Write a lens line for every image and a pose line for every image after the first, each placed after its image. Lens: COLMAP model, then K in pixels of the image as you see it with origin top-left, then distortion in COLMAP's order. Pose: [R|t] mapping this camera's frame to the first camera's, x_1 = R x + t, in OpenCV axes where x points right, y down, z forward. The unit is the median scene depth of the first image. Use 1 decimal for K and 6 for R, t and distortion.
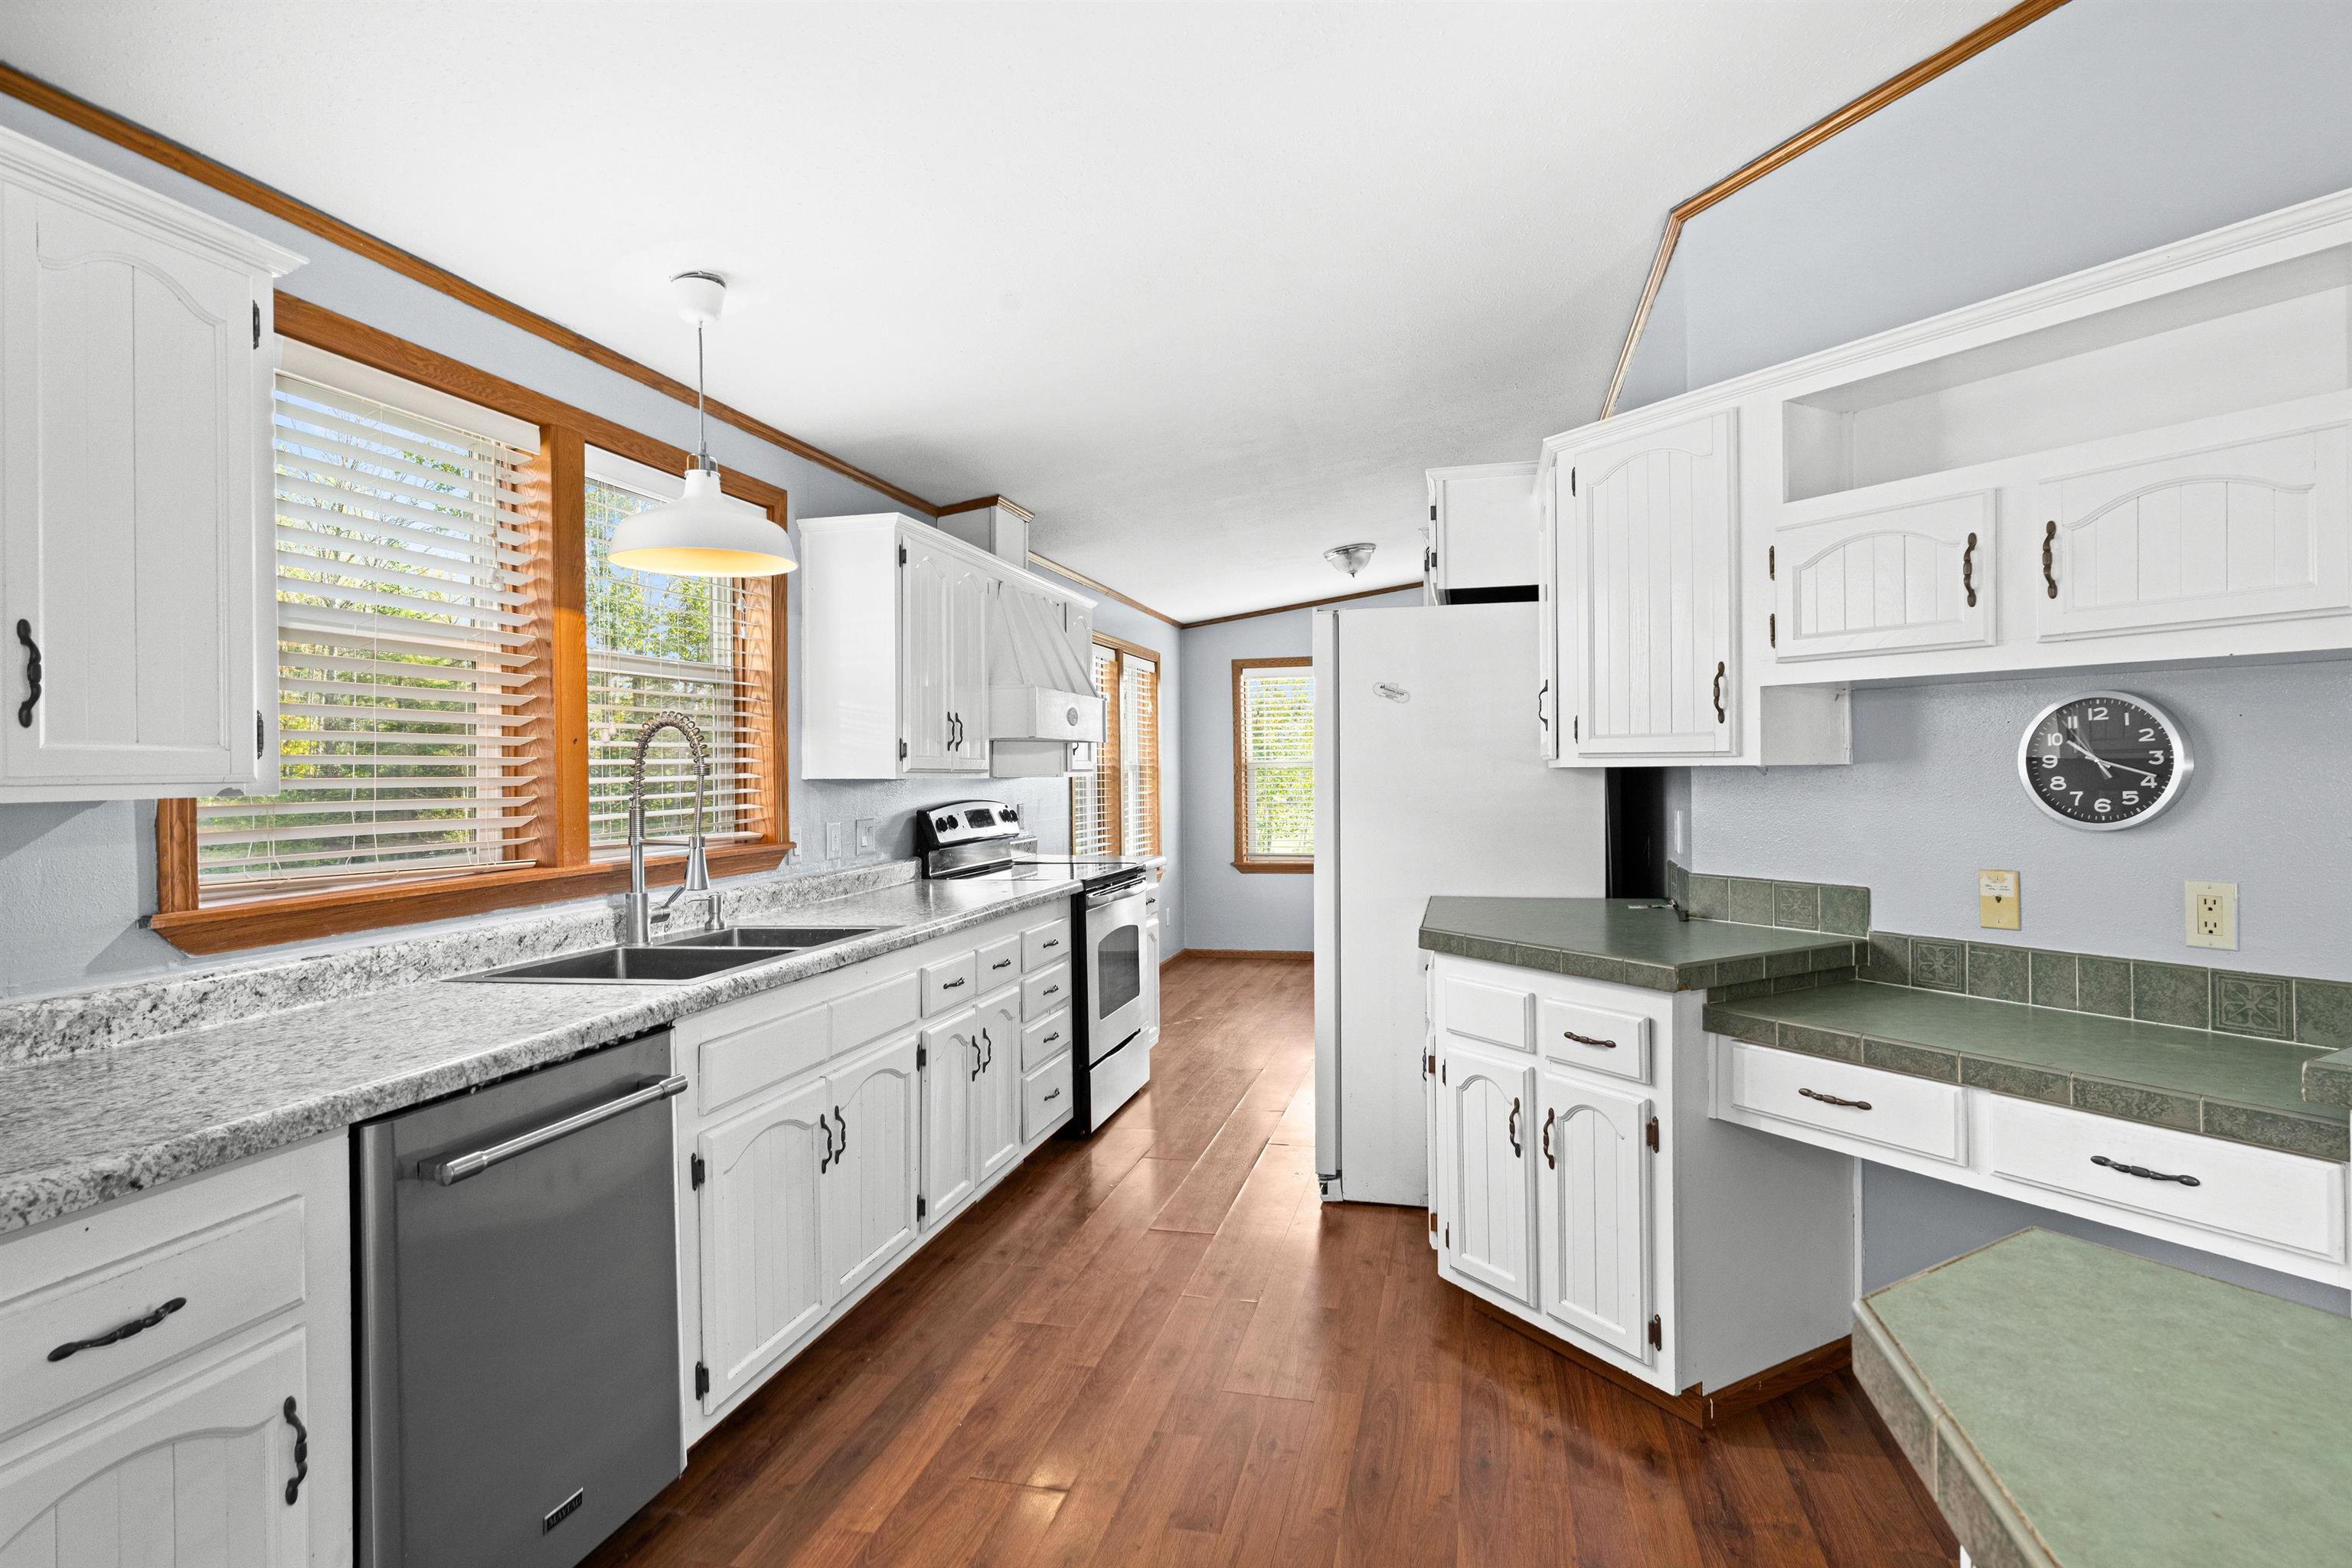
lens RADIAL K [[1182.2, 0, 1172.4], [0, 1182.2, 780.3], [0, 0, 1]] dist [0.000346, 0.000427]
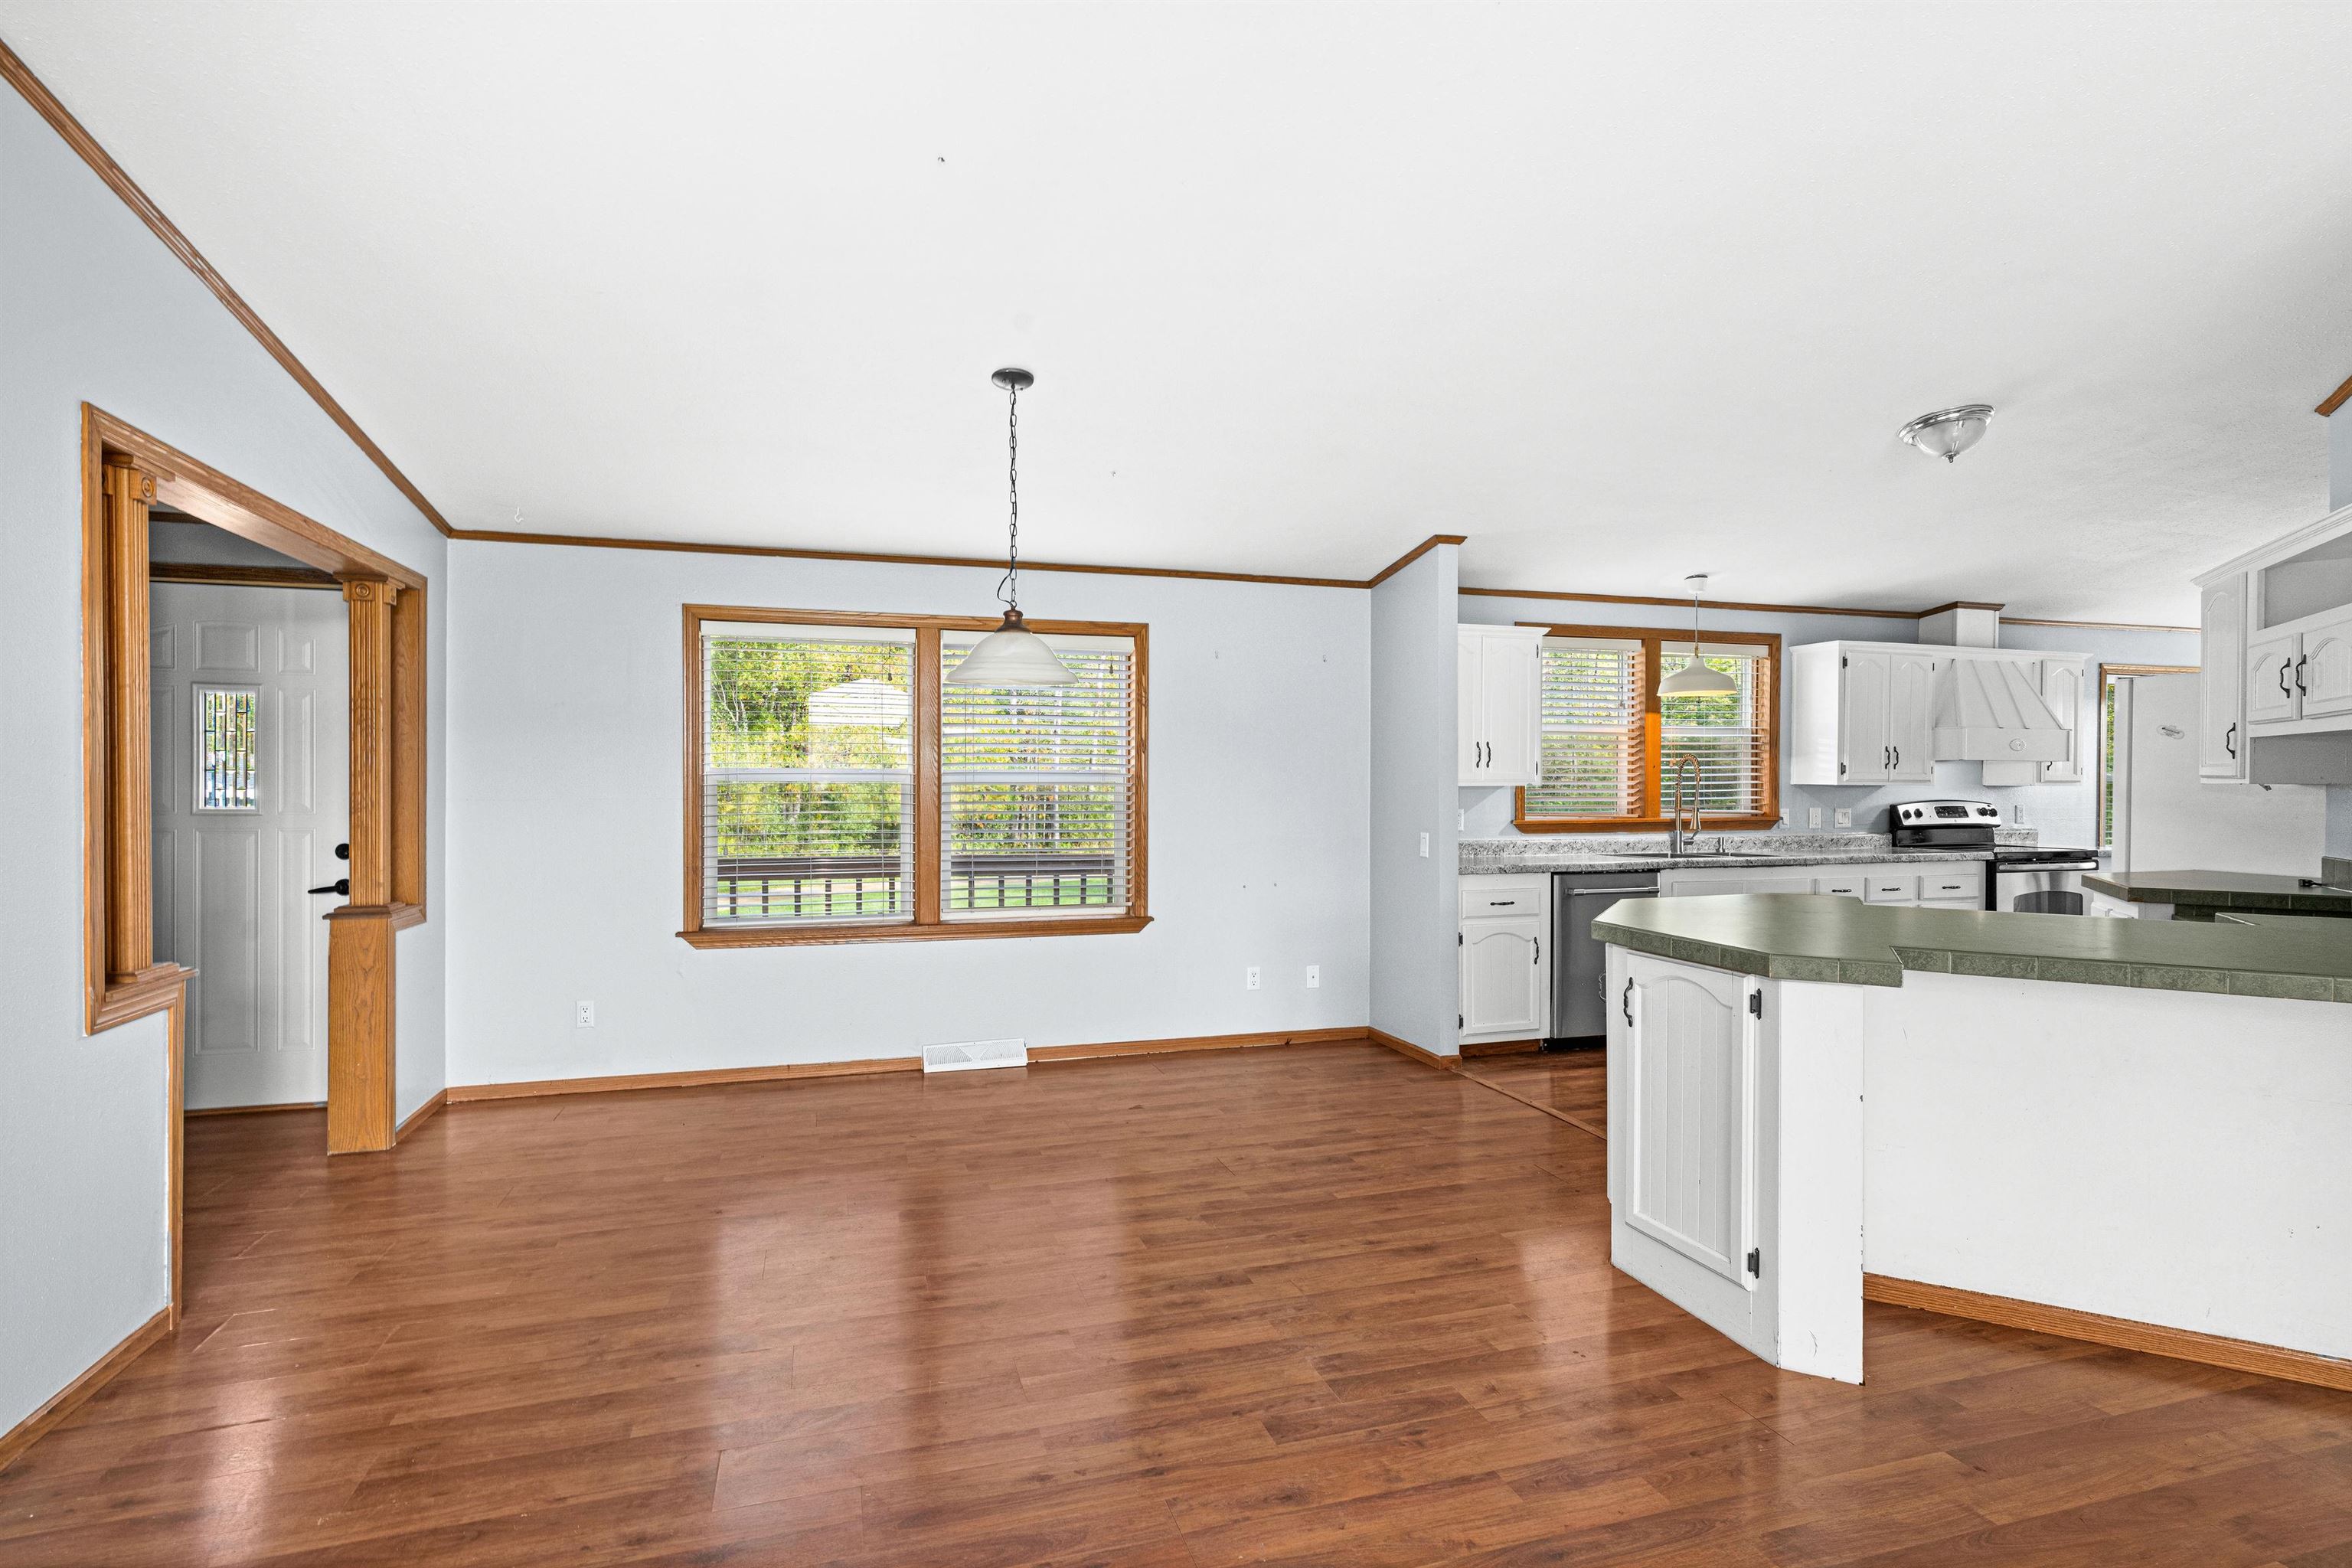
lens RADIAL K [[1182.2, 0, 1172.4], [0, 1182.2, 780.3], [0, 0, 1]] dist [0.000346, 0.000427]
pose [[0.526073, 0.013332, -0.850335, 0.817754], [-0.015970, 0.999856, 0.005796, -0.002158], [0.850289, 0.010531, 0.526210, -0.880033]]
